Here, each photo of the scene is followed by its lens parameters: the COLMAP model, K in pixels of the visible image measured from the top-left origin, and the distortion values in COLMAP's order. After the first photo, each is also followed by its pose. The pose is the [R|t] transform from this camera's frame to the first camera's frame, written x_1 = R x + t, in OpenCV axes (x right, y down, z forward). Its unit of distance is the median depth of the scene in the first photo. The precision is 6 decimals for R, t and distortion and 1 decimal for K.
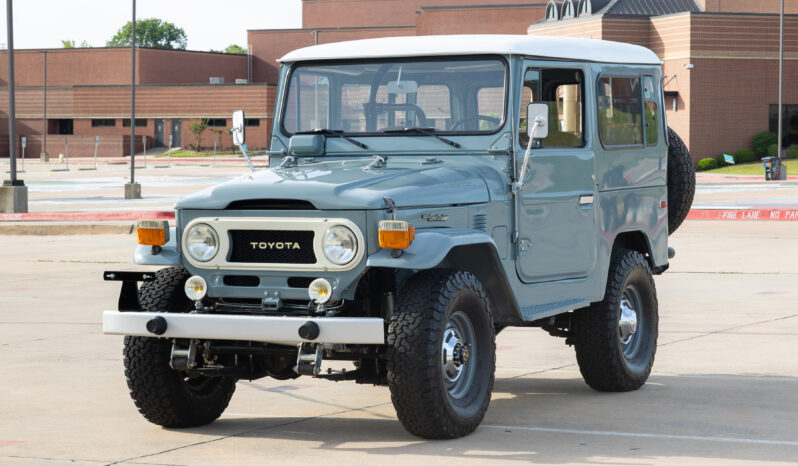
lens RADIAL K [[1728.7, 0, 399.0], [0, 1728.7, 233.0], [0, 0, 1]] dist [-0.005031, 0.019463]
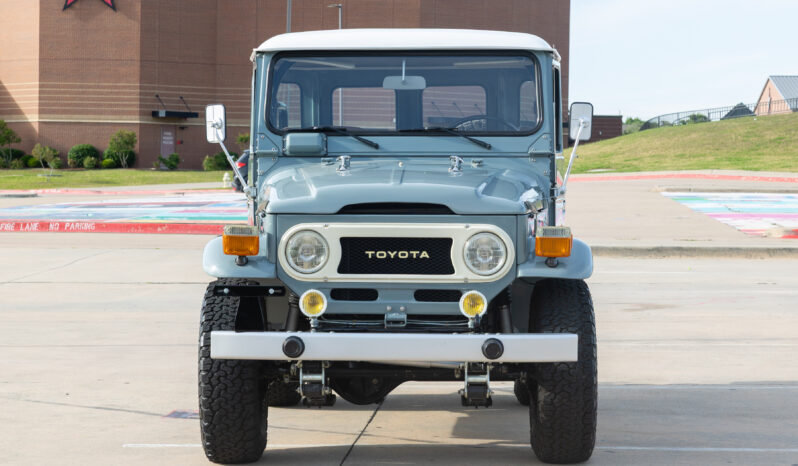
lens RADIAL K [[1728.7, 0, 399.0], [0, 1728.7, 233.0], [0, 0, 1]] dist [-0.005031, 0.019463]
pose [[0.943462, -0.001006, 0.331480, -0.366058], [0.002830, 0.999983, -0.005020, 0.000531], [-0.331470, 0.005674, 0.943449, 0.154767]]
